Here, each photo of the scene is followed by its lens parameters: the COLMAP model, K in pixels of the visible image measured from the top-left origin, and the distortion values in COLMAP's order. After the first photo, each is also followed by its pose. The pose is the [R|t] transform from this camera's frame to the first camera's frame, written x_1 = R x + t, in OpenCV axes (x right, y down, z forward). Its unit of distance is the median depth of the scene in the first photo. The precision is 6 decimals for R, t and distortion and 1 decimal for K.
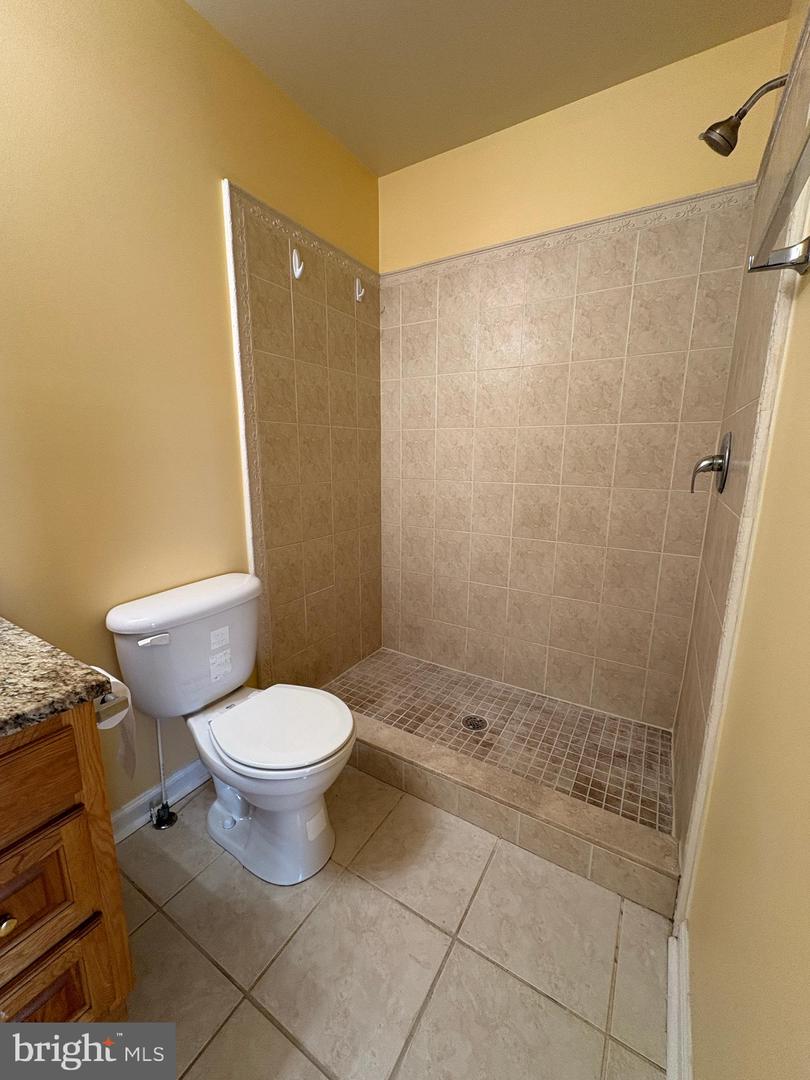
lens RADIAL K [[426.6, 0, 404.5], [0, 426.6, 536.6], [0, 0, 1]] dist [0.003309, 0.000572]
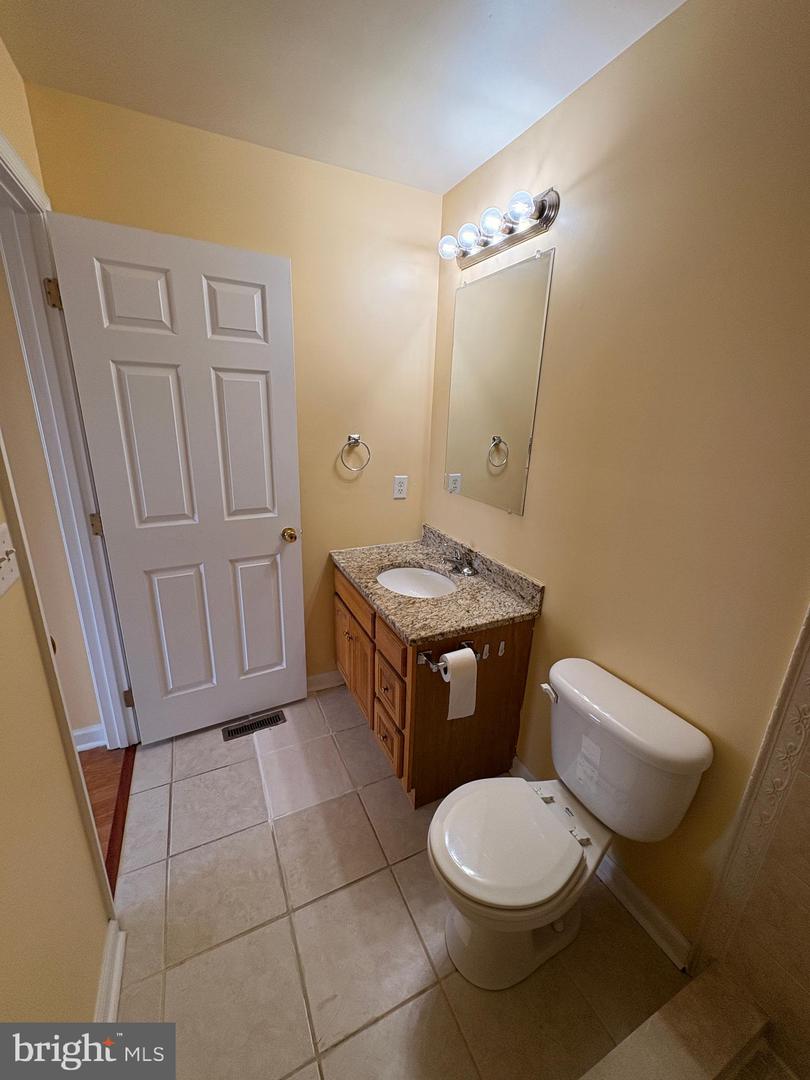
lens RADIAL K [[426.6, 0, 404.1], [0, 426.6, 537.7], [0, 0, 1]] dist [0.003309, 0.000572]
pose [[-0.535539, 0.231278, -0.812224, 0.603576], [-0.209882, 0.895145, 0.393275, -0.646203], [0.818014, 0.381085, -0.430844, 1.268404]]
